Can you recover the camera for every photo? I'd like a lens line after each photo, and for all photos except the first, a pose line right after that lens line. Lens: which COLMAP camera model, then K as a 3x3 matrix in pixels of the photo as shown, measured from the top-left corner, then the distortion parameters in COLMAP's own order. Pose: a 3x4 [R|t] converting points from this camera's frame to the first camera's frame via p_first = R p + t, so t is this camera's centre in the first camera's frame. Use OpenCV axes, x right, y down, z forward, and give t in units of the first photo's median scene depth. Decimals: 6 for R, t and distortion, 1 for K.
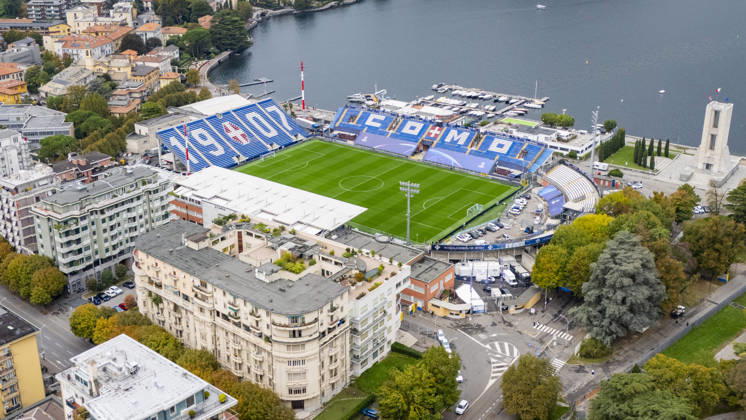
lens RADIAL K [[794.2, 0, 361.7], [0, 794.2, 173.7], [0, 0, 1]] dist [0.140656, -0.328361]
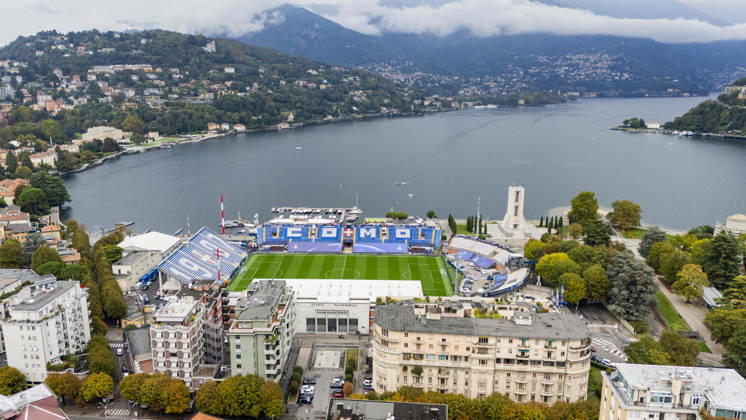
lens RADIAL K [[579.2, 0, 353.4], [0, 579.2, 221.6], [0, 0, 1]] dist [0.073517, -0.068232]
pose [[0.825802, -0.130729, 0.548599, -0.454229], [0.192928, 0.979557, -0.056988, -0.013902], [-0.529934, 0.152901, 0.834141, 0.187598]]
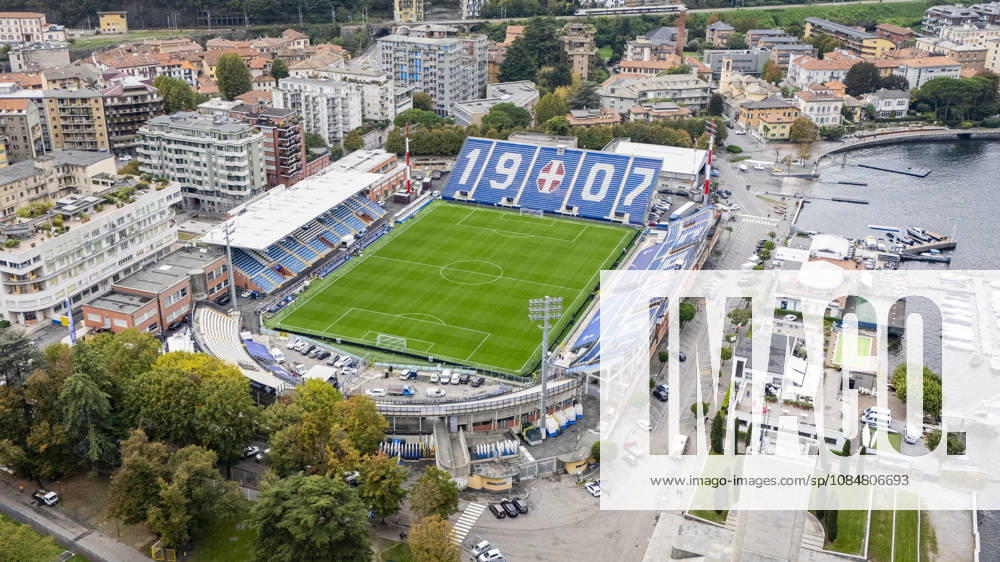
lens RADIAL K [[1011.1, 0, 458.2], [0, 1011.1, 292.6], [0, 0, 1]] dist [0.073230, -0.074761]
pose [[0.236940, 0.396395, -0.886978, 0.750292], [-0.337272, 0.889756, 0.307541, -0.228338], [0.911102, 0.226284, 0.344512, 0.639157]]
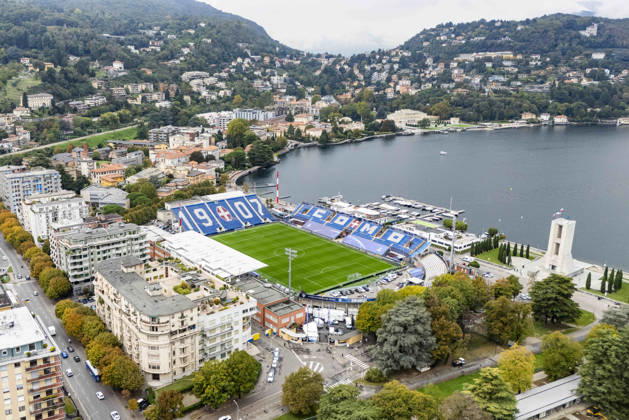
lens RADIAL K [[548.5, 0, 255.6], [0, 548.5, 209.2], [0, 0, 1]] dist [0.086751, -0.099438]
pose [[0.959849, 0.080112, -0.268835, 0.192707], [-0.104285, 0.991573, -0.076857, 0.016269], [0.260412, 0.101806, 0.960115, -0.001230]]
